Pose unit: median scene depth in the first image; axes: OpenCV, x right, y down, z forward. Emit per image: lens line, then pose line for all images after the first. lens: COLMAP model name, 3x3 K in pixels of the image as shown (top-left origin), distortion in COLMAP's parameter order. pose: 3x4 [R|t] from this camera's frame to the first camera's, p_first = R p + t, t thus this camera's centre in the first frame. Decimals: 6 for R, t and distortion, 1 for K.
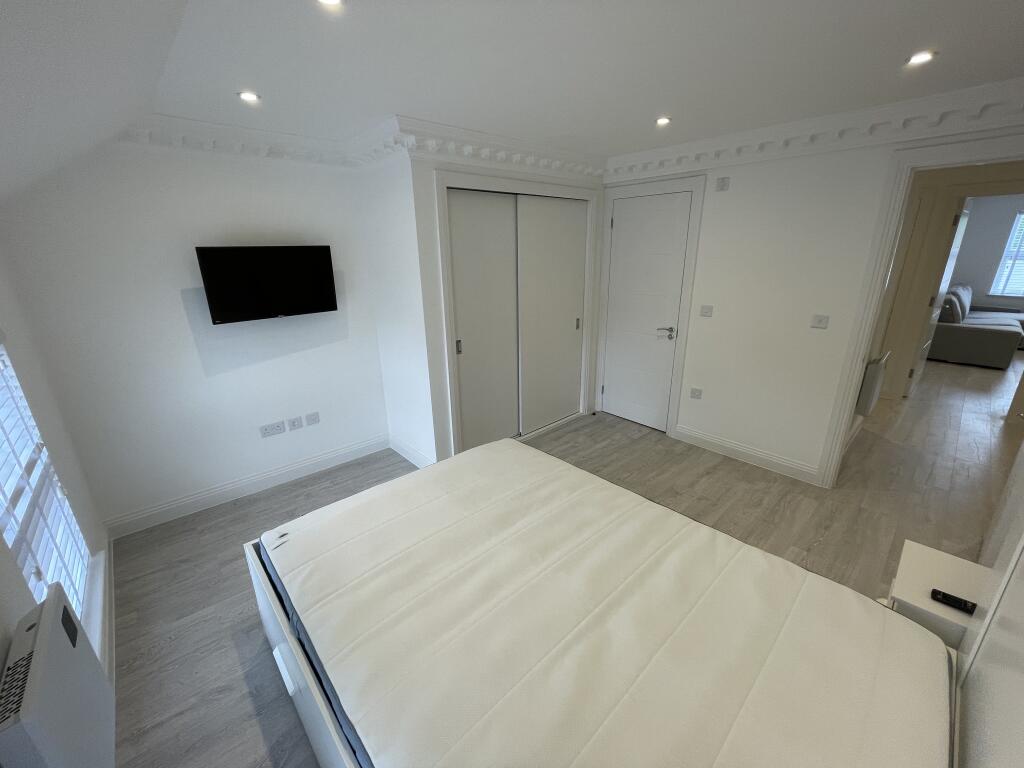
lens RADIAL K [[410.7, 0, 510.0], [0, 410.7, 381.2], [0, 0, 1]] dist [-0.009528, 0.000048]
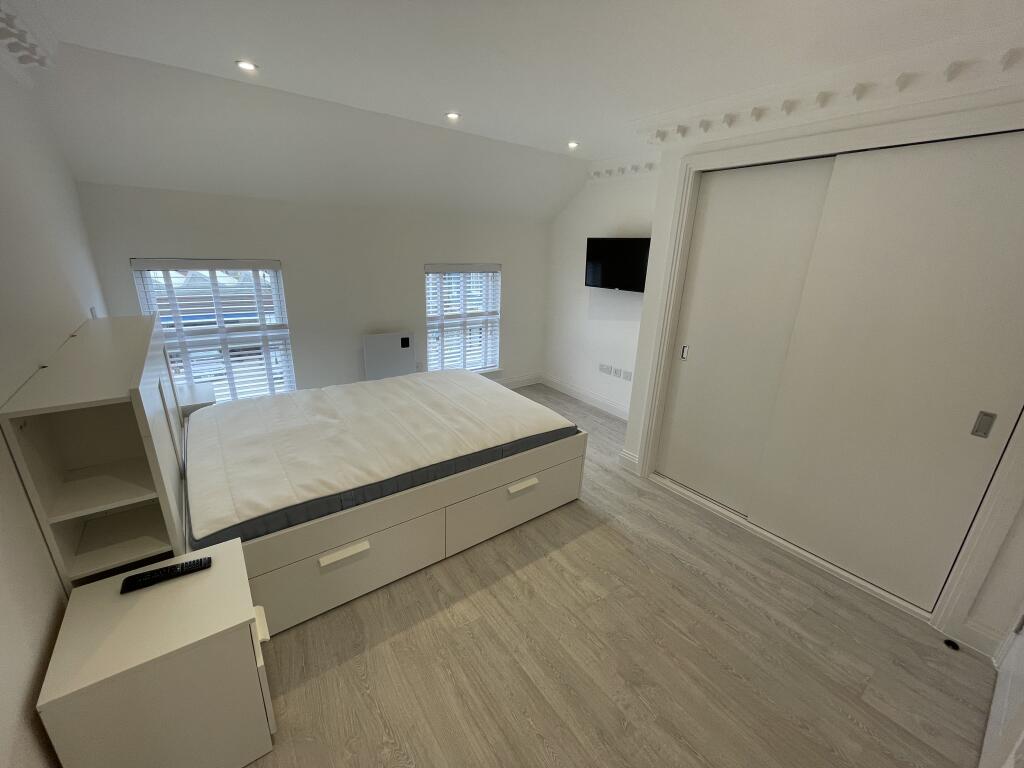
lens RADIAL K [[410.7, 0, 510.0], [0, 410.7, 381.2], [0, 0, 1]] dist [-0.009528, 0.000048]
pose [[-0.107244, 0.317551, -0.942157, 0.789707], [-0.333465, 0.881244, 0.334978, -0.205393], [0.936643, 0.350101, 0.011384, 0.679466]]
